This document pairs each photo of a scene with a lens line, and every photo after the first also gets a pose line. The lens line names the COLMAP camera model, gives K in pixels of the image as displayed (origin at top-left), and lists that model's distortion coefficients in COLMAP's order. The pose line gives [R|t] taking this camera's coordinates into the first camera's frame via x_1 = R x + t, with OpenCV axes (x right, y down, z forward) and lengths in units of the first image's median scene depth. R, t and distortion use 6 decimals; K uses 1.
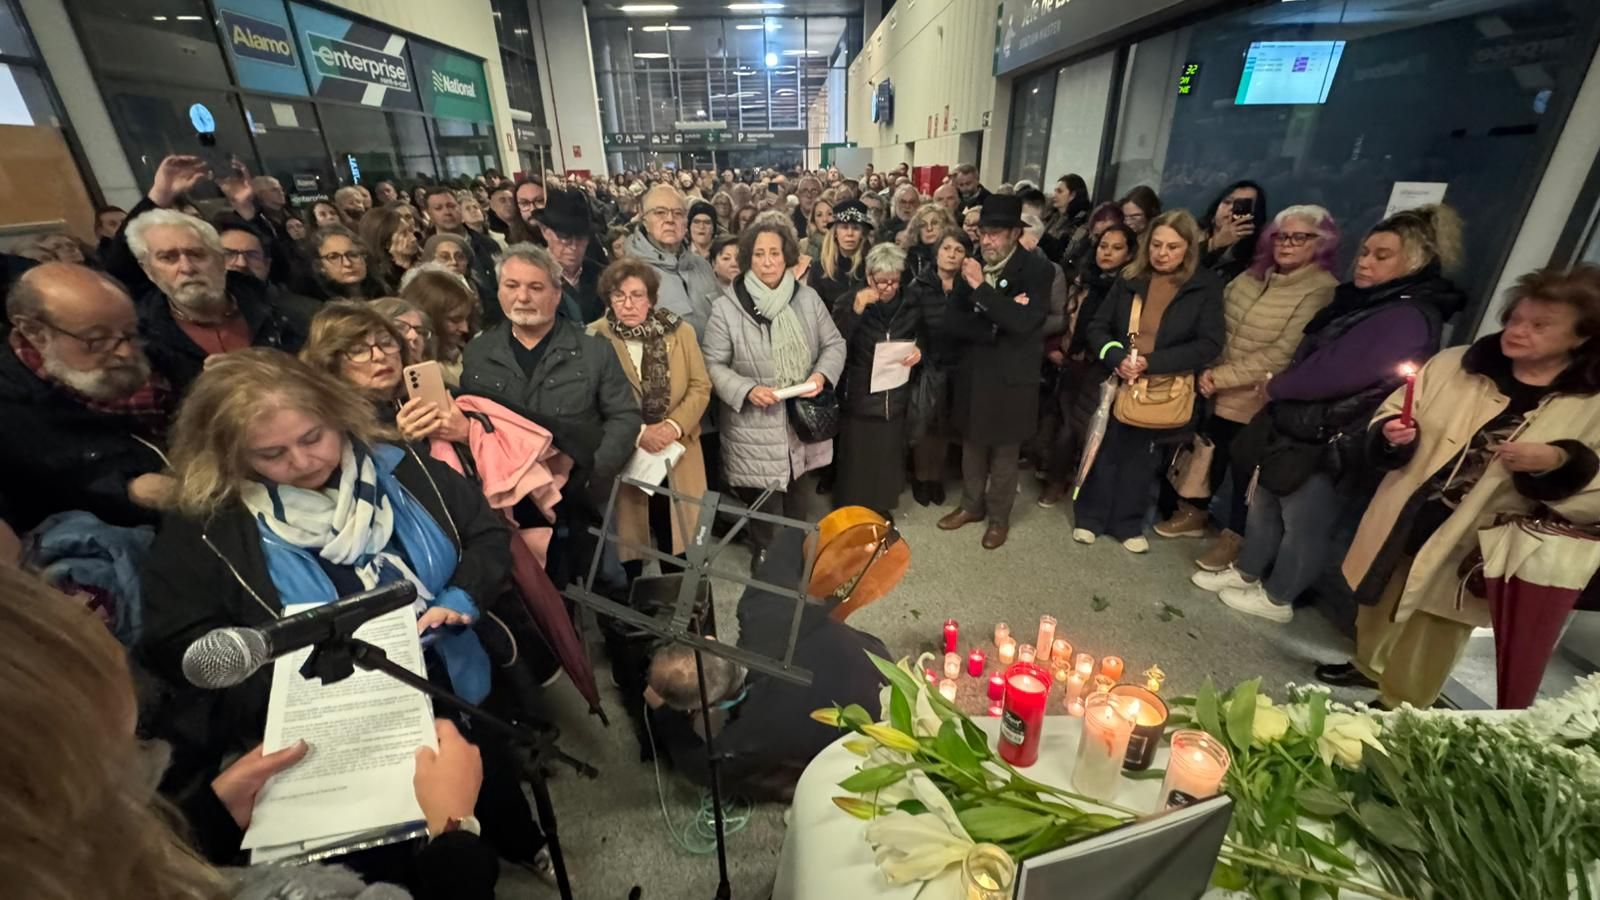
lens RADIAL K [[630.9, 0, 798.4], [0, 630.9, 443.8], [0, 0, 1]] dist [-0.000486, -0.000359]
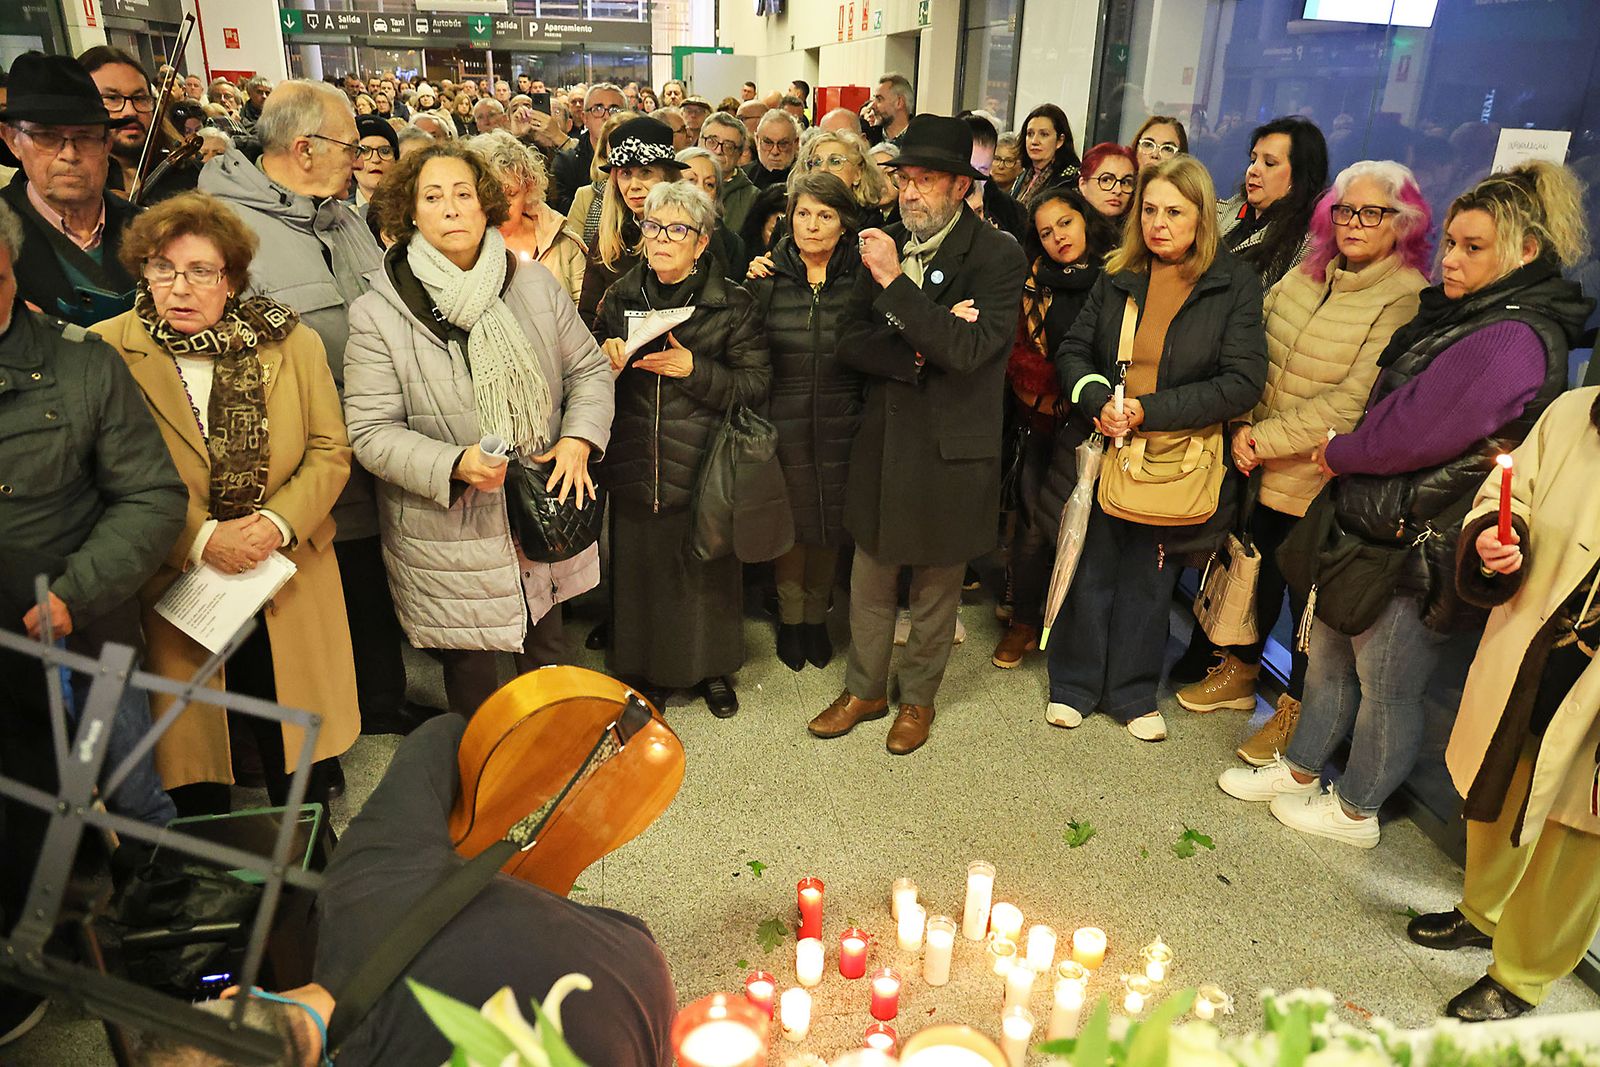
lens RADIAL K [[1109.4, 0, 800.0], [0, 1109.4, 533.5], [0, 0, 1]] dist [-0.082390, 0.057598]
pose [[0.989240, -0.005338, 0.146207, 0.089110], [0.009368, 0.999595, -0.026888, 0.007142], [-0.146004, 0.027969, 0.988889, 0.048551]]
